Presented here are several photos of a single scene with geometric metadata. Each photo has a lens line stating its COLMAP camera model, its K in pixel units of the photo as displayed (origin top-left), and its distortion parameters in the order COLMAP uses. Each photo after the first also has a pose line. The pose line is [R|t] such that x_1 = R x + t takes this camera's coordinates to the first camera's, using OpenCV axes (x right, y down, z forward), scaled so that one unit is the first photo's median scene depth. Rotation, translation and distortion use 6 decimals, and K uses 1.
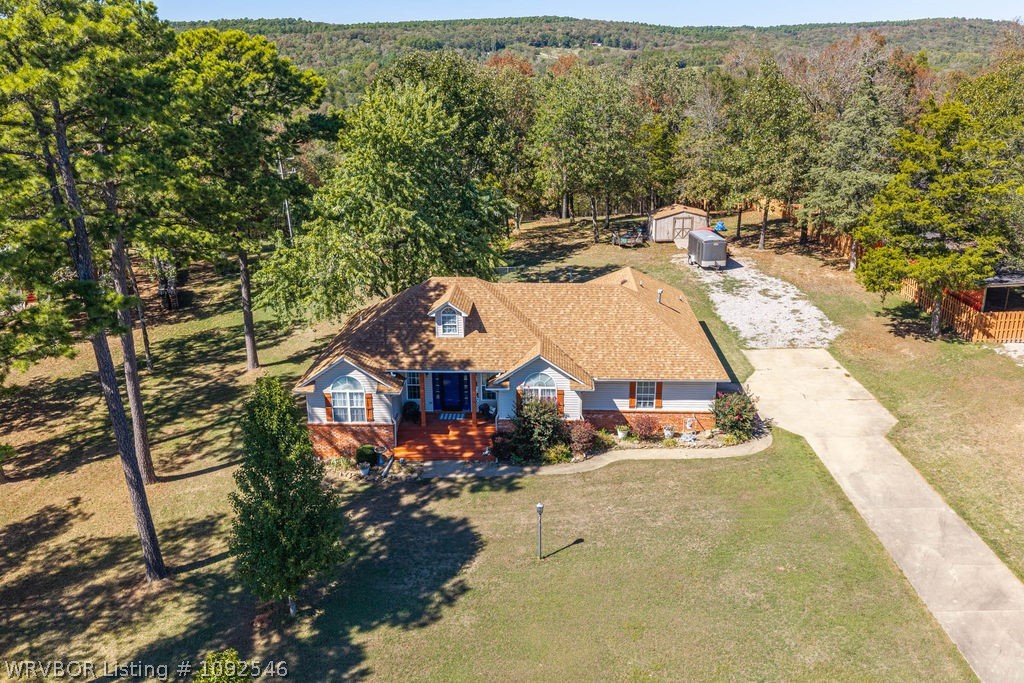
lens RADIAL K [[845.7, 0, 513.4], [0, 845.7, 340.2], [0, 0, 1]] dist [0.013178, -0.022531]
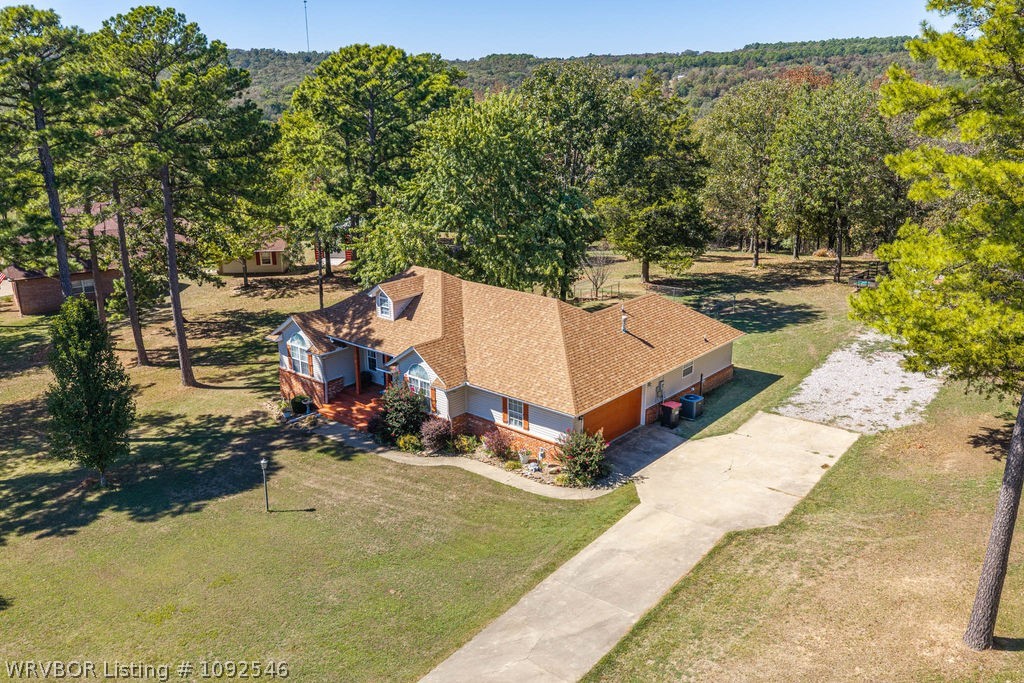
lens RADIAL K [[845.7, 0, 516.3], [0, 845.7, 342.2], [0, 0, 1]] dist [0.013178, -0.022531]
pose [[0.783536, 0.188175, -0.592166, 0.724906], [-0.199385, 0.978783, 0.047212, -0.060458], [0.588487, 0.081077, 0.804431, 0.225624]]
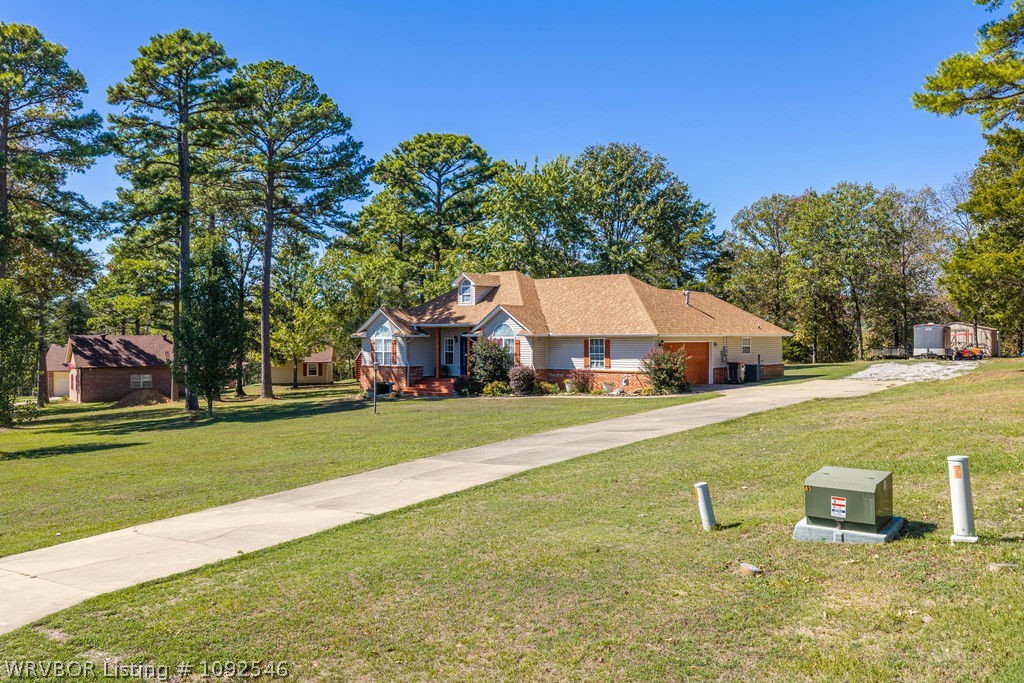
lens RADIAL K [[845.7, 0, 515.1], [0, 845.7, 341.2], [0, 0, 1]] dist [0.013178, -0.022531]
pose [[0.788687, 0.006713, -0.614758, 0.730441], [-0.200672, 0.947985, -0.247095, 0.333352], [0.581122, 0.318246, 0.749010, 0.160822]]
